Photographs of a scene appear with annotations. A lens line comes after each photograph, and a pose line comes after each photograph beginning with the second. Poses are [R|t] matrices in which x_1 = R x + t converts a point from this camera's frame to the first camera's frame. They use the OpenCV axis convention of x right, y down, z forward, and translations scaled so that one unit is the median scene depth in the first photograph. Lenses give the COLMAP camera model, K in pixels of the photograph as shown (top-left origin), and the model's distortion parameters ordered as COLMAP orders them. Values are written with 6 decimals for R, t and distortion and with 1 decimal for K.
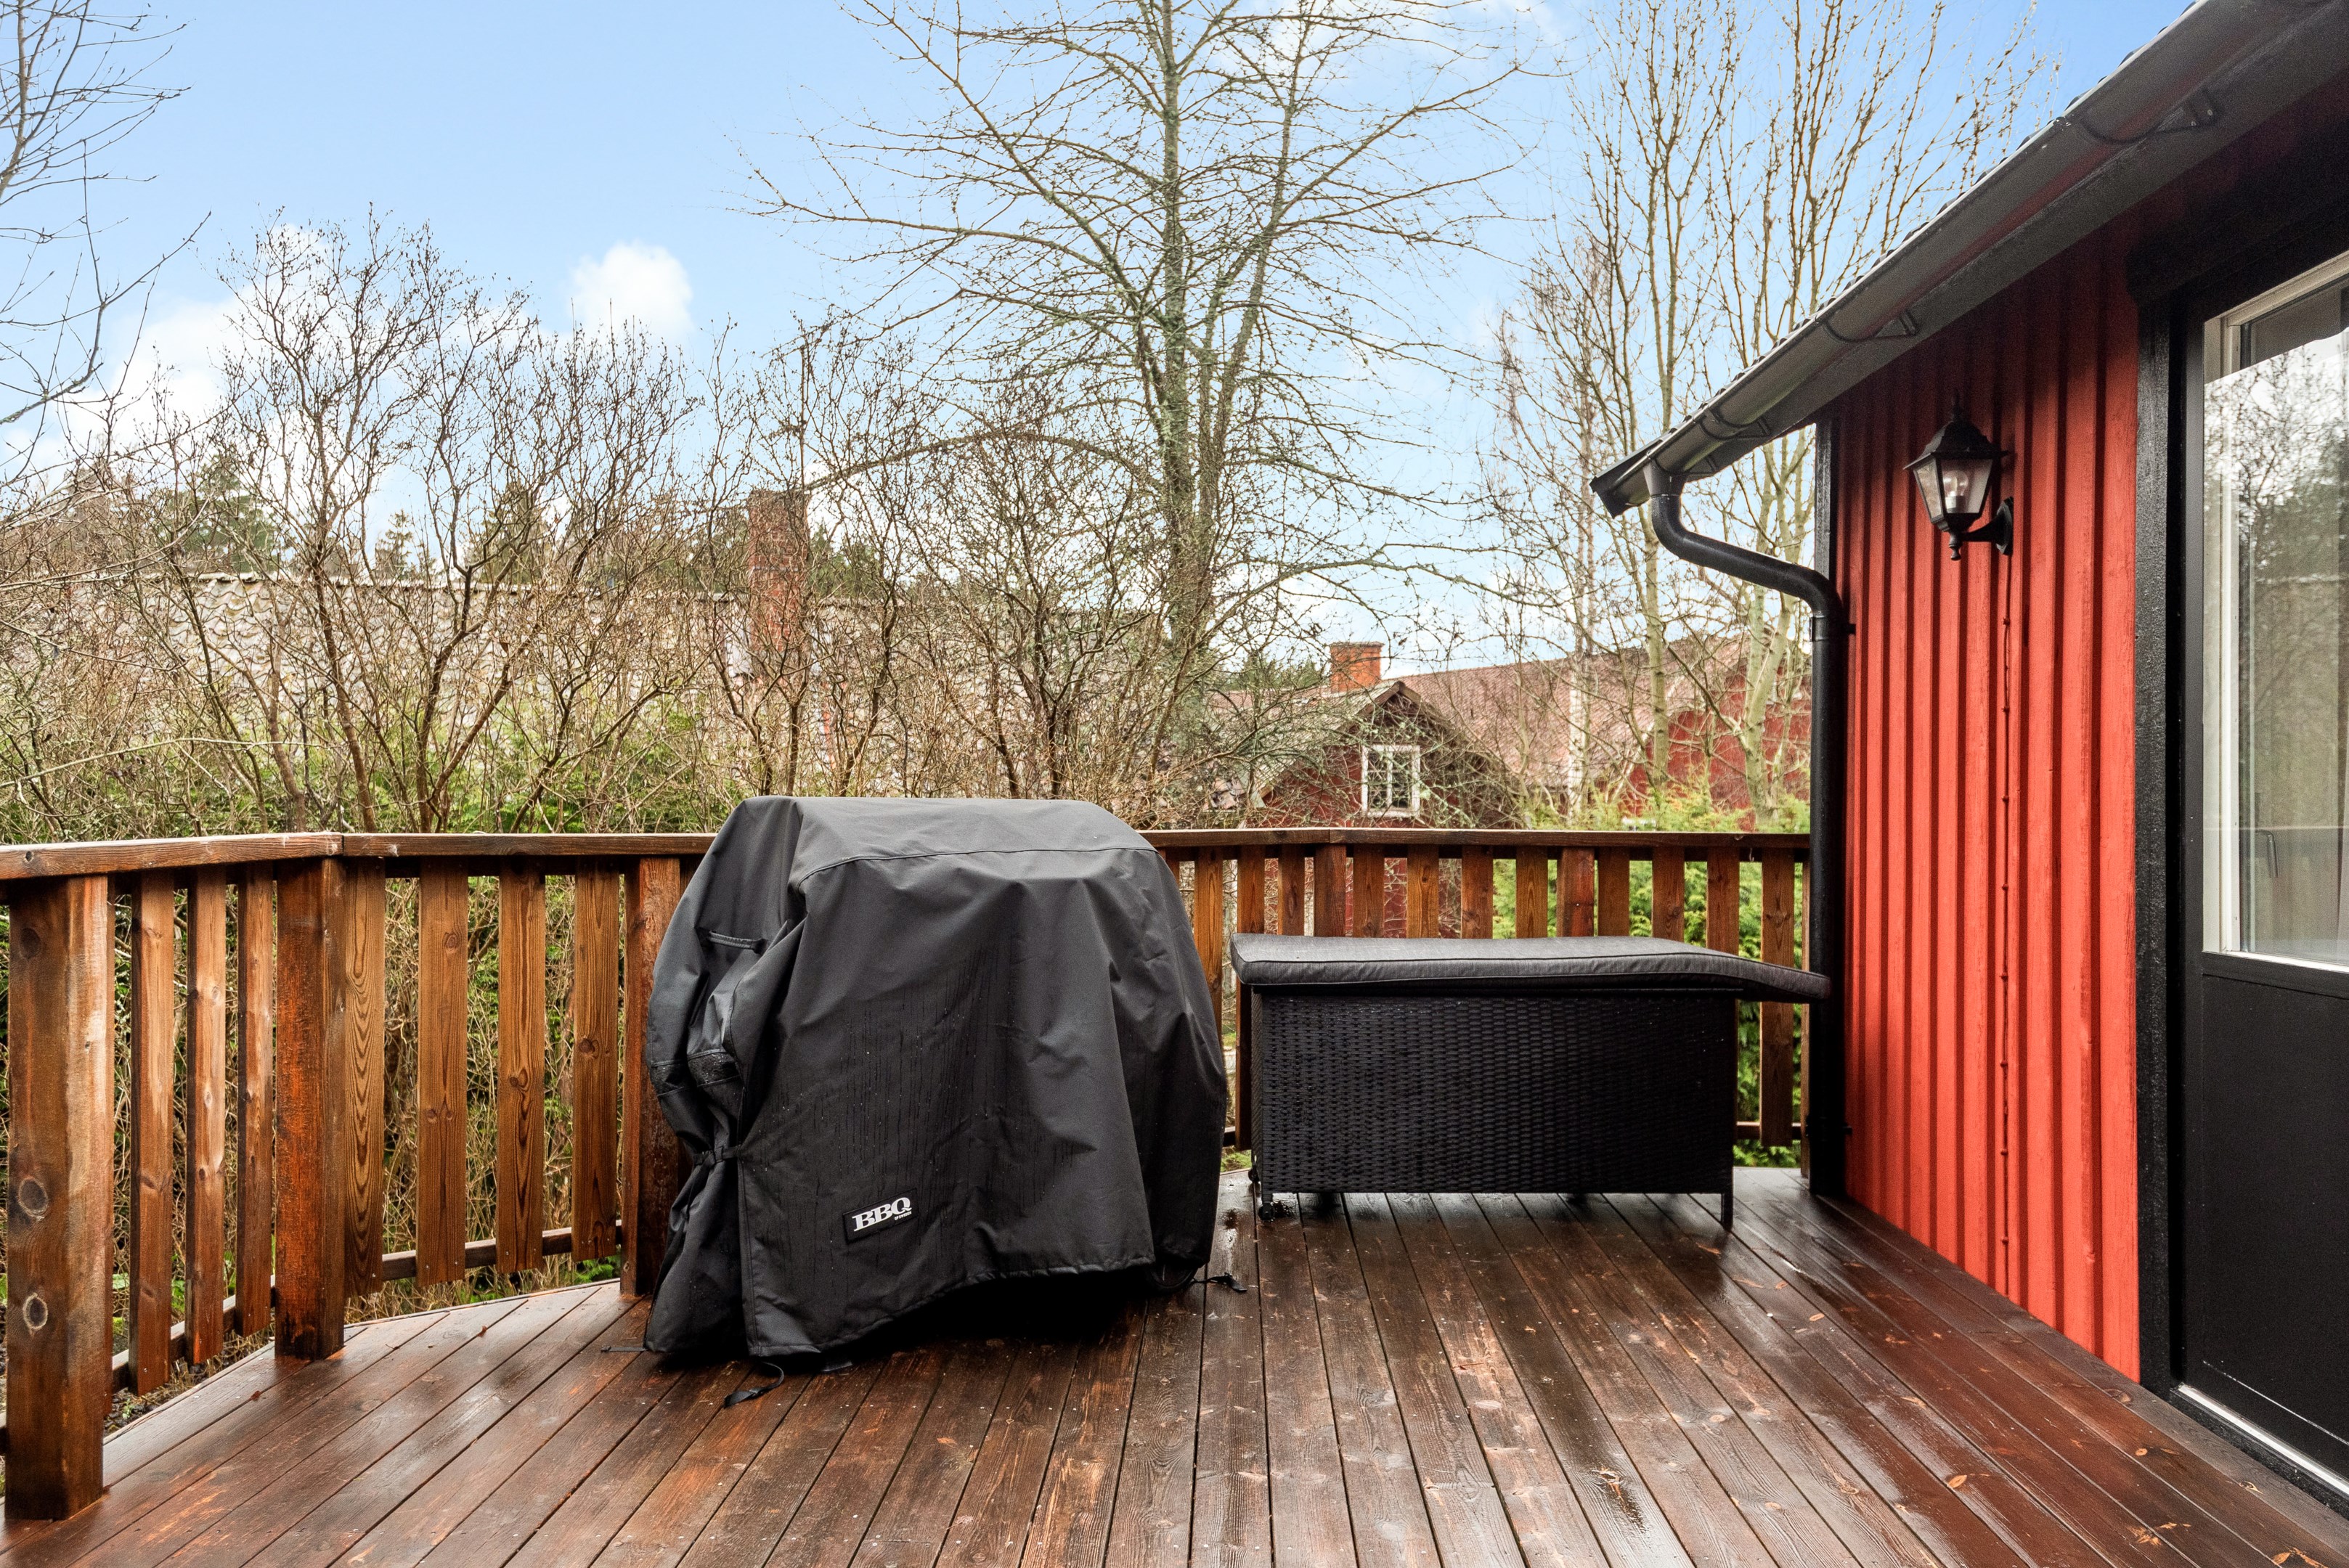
lens RADIAL K [[1846.6, 0, 1174.5], [0, 1846.6, 784.0], [0, 0, 1]] dist [-0.004104, -0.003197]
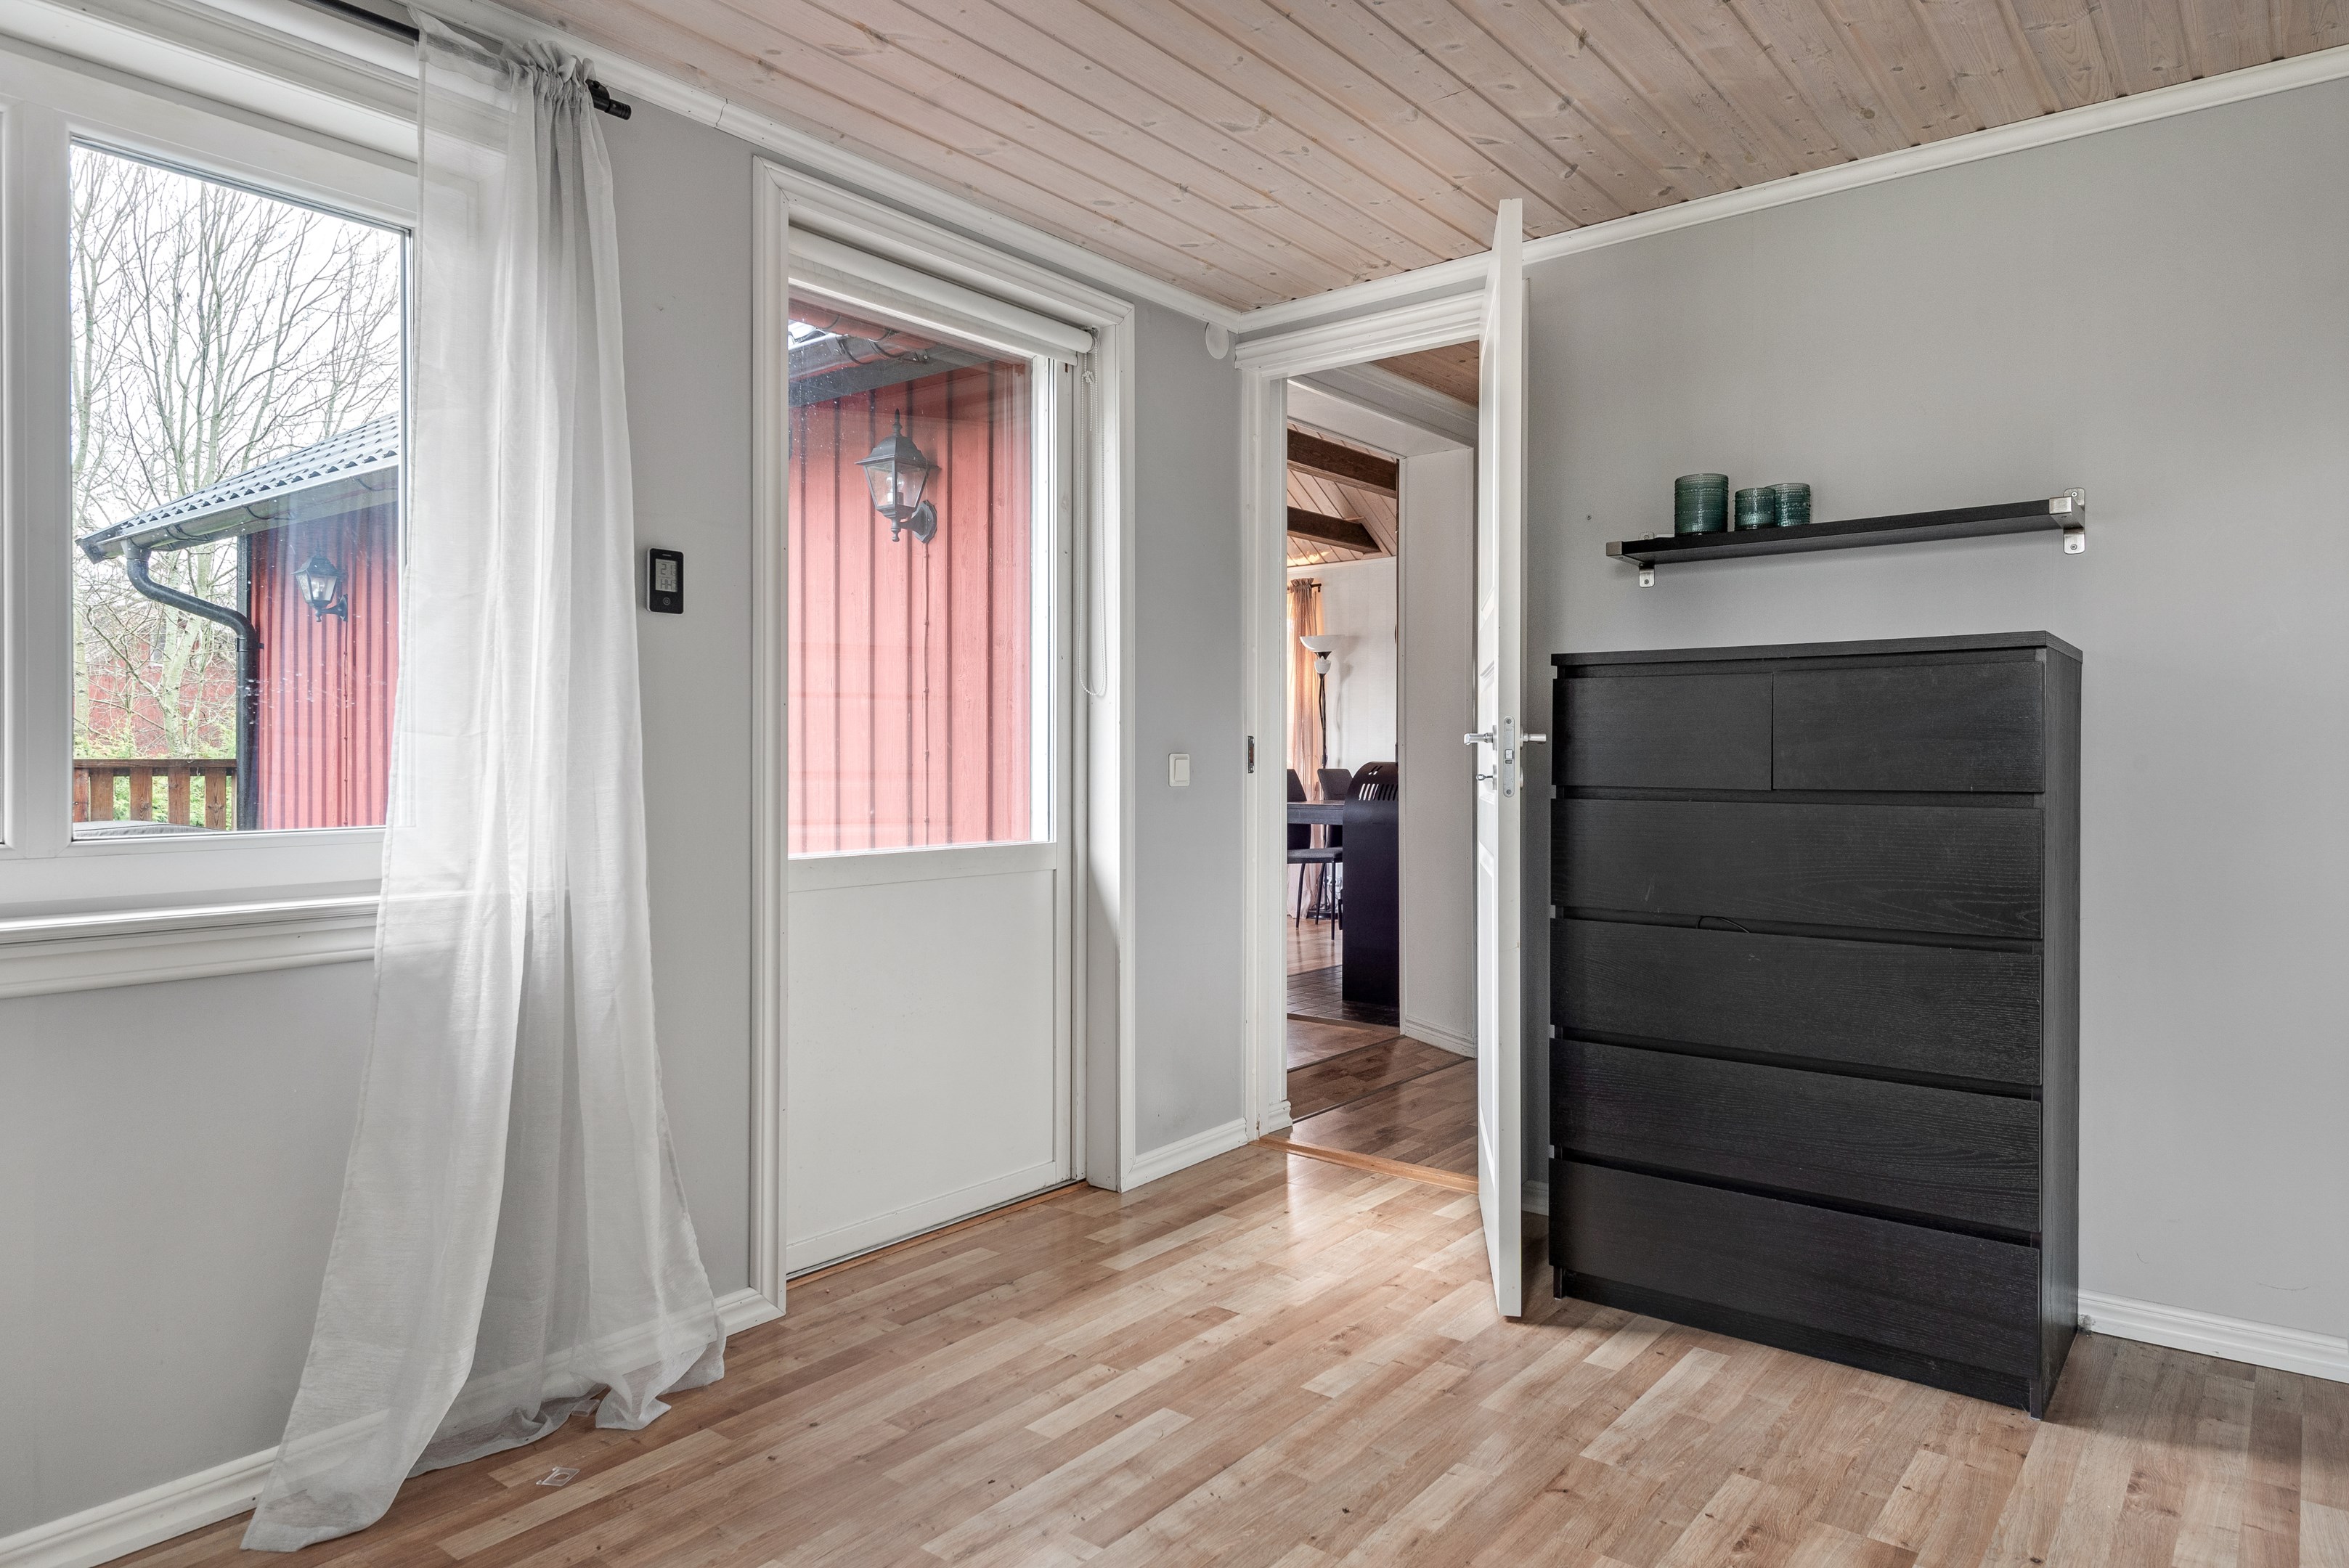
lens RADIAL K [[1507.1, 0, 1174.5], [0, 1507.1, 784.0], [0, 0, 1]] dist [0.044924, -0.040628]
pose [[0.624262, -0.016922, 0.781032, -0.233428], [-0.005429, 0.999647, 0.025998, 0.006911], [-0.781196, -0.020470, 0.623950, -0.608664]]
